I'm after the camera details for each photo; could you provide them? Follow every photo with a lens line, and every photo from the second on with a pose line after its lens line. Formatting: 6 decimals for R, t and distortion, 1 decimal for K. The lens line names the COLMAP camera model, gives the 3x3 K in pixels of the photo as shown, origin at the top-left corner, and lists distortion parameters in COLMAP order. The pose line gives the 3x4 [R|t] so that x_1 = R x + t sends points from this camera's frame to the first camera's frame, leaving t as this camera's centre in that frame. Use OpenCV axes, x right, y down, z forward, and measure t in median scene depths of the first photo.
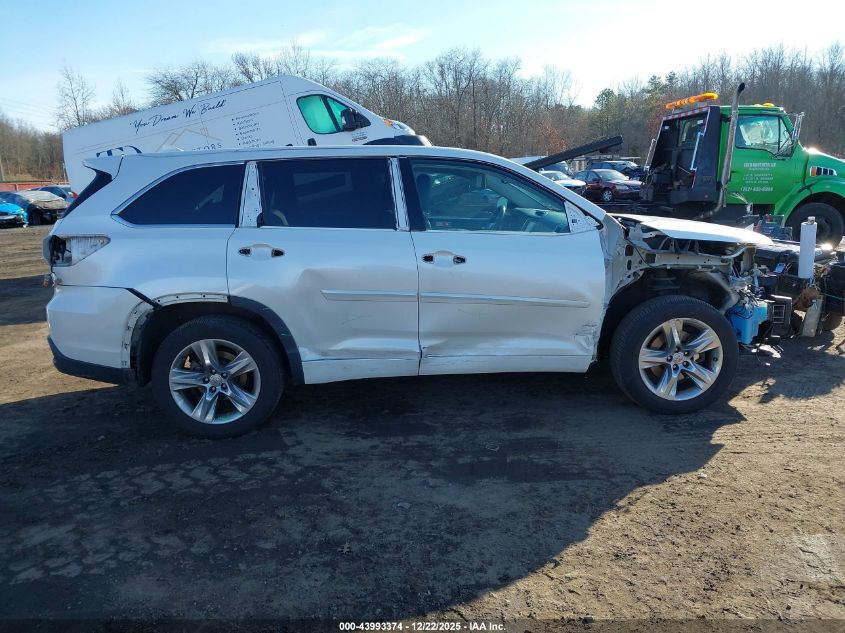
lens RADIAL K [[715.0, 0, 423.4], [0, 715.0, 313.9], [0, 0, 1]] dist [0.020797, -0.009347]
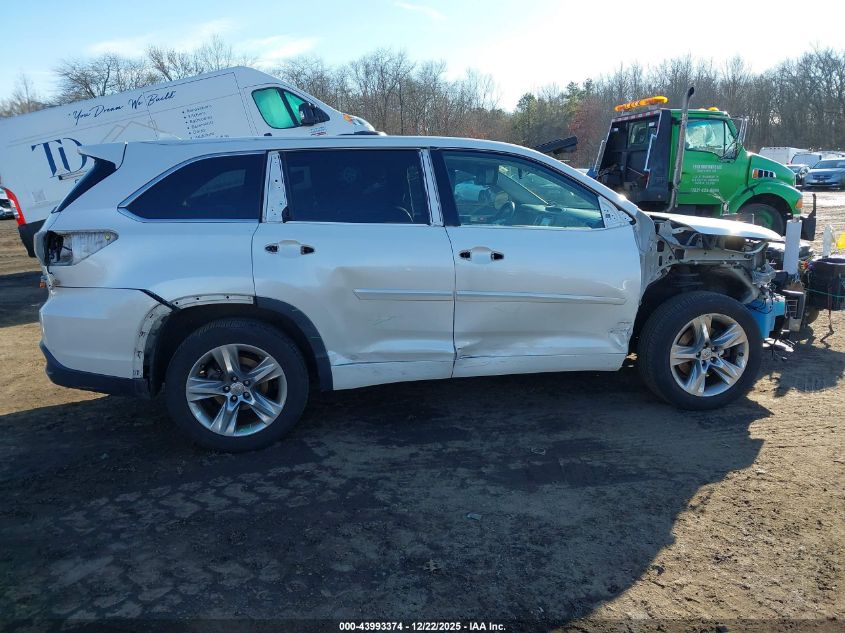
lens RADIAL K [[715.0, 0, 423.4], [0, 715.0, 313.9], [0, 0, 1]] dist [0.020797, -0.009347]
pose [[0.992279, -0.014615, 0.123163, -0.164504], [0.015059, 0.999883, -0.002671, 0.002751], [-0.123110, 0.004506, 0.992383, 0.059363]]
